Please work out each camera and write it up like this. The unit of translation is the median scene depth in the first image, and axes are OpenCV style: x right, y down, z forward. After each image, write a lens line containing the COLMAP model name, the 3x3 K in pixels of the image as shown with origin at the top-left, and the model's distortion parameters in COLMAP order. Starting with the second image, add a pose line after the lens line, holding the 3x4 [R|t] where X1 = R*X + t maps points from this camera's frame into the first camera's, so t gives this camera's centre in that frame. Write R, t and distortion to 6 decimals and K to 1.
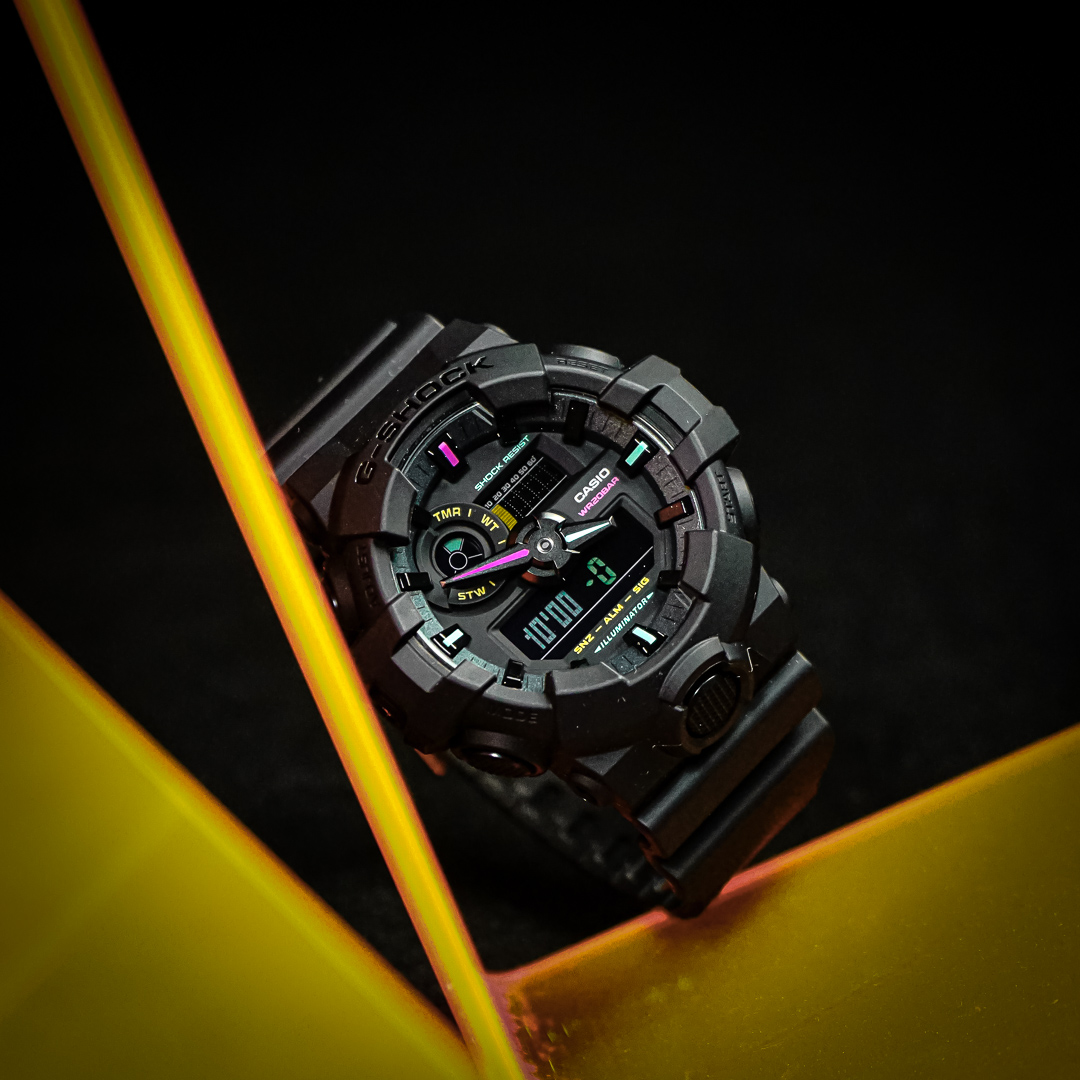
lens RADIAL K [[4088.0, 0, 539.1], [0, 4088.0, 540.5], [0, 0, 1]] dist [-0.566036, 0.000000]
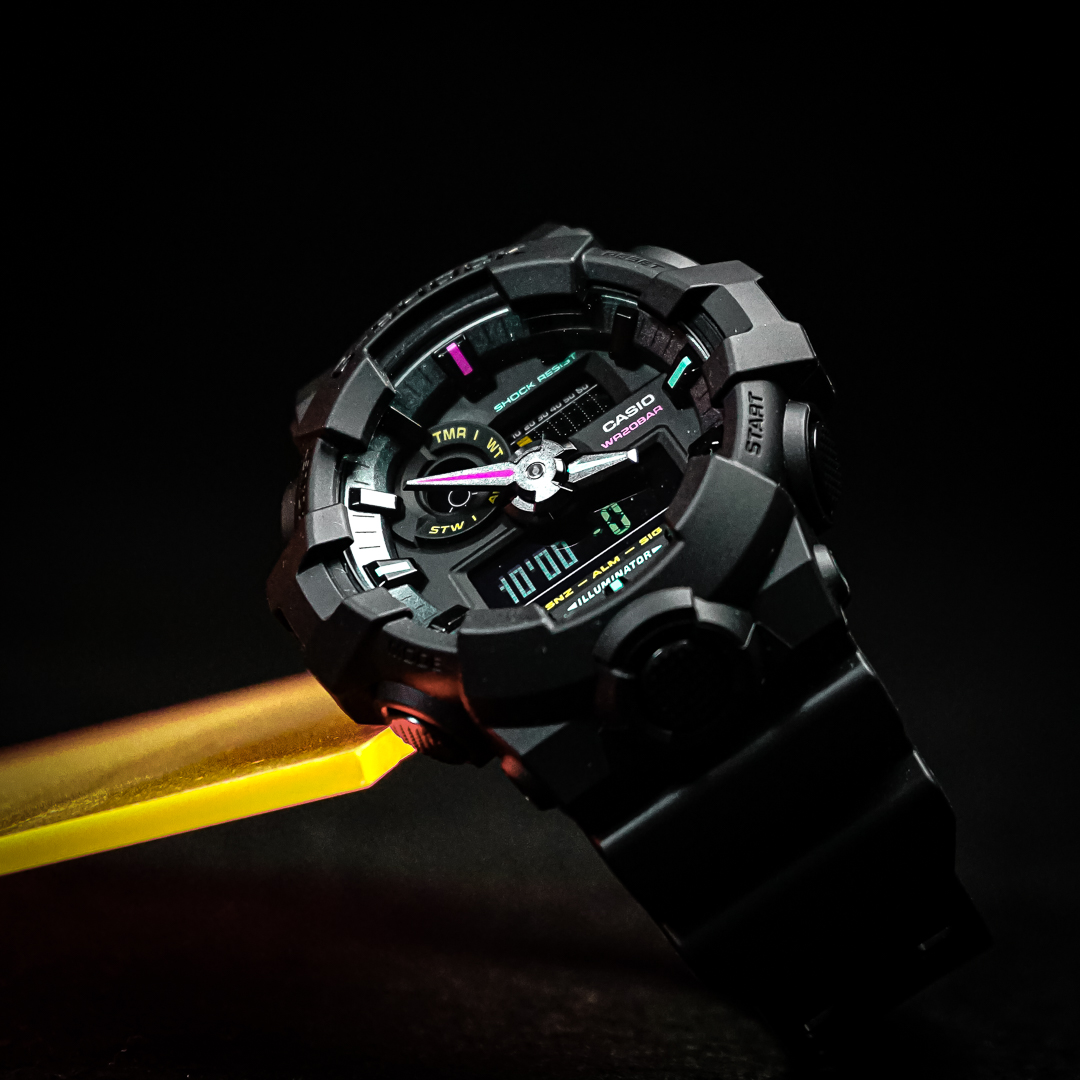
lens RADIAL K [[4088.0, 0, 538.9], [0, 4088.0, 537.2], [0, 0, 1]] dist [-0.566036, 0.000000]
pose [[0.865226, 0.058249, -0.497986, 0.387588], [-0.159689, 0.973520, -0.163579, 0.139560], [0.475272, 0.221055, 0.851617, 0.340852]]
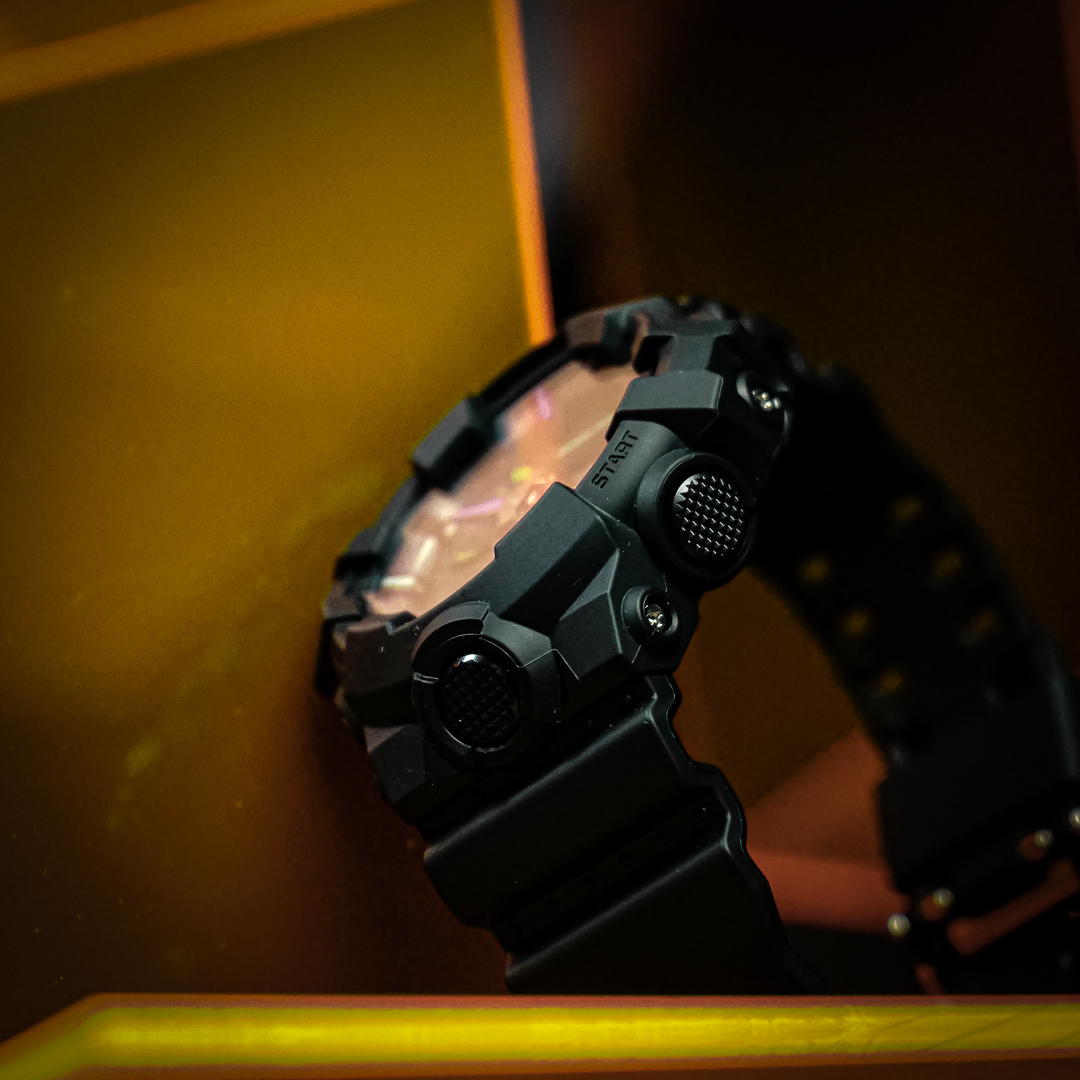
lens RADIAL K [[4088.0, 0, 541.0], [0, 4088.0, 540.1], [0, 0, 1]] dist [-0.566036, 0.000000]
pose [[0.286257, 0.050064, -0.956844, 0.761027], [-0.398255, 0.914500, -0.071297, 0.061968], [0.871464, 0.401477, 0.281720, 0.779542]]
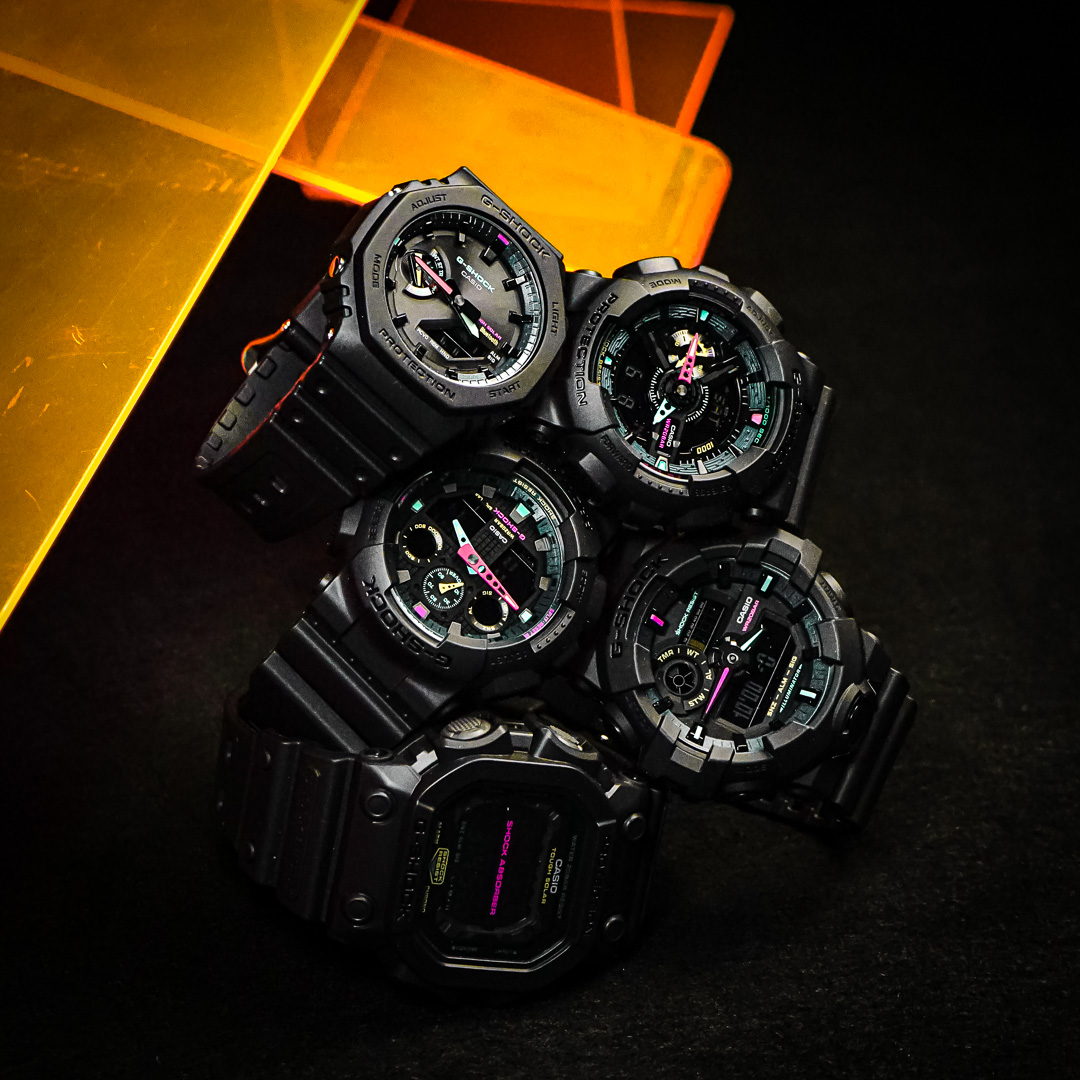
lens RADIAL K [[4088.0, 0, 541.0], [0, 4088.0, 539.6], [0, 0, 1]] dist [-0.566036, 0.000000]
pose [[0.949396, -0.294652, 0.108758, -0.227946], [0.281016, 0.951546, 0.124858, -0.261427], [-0.140278, -0.087977, 0.986196, -0.553019]]
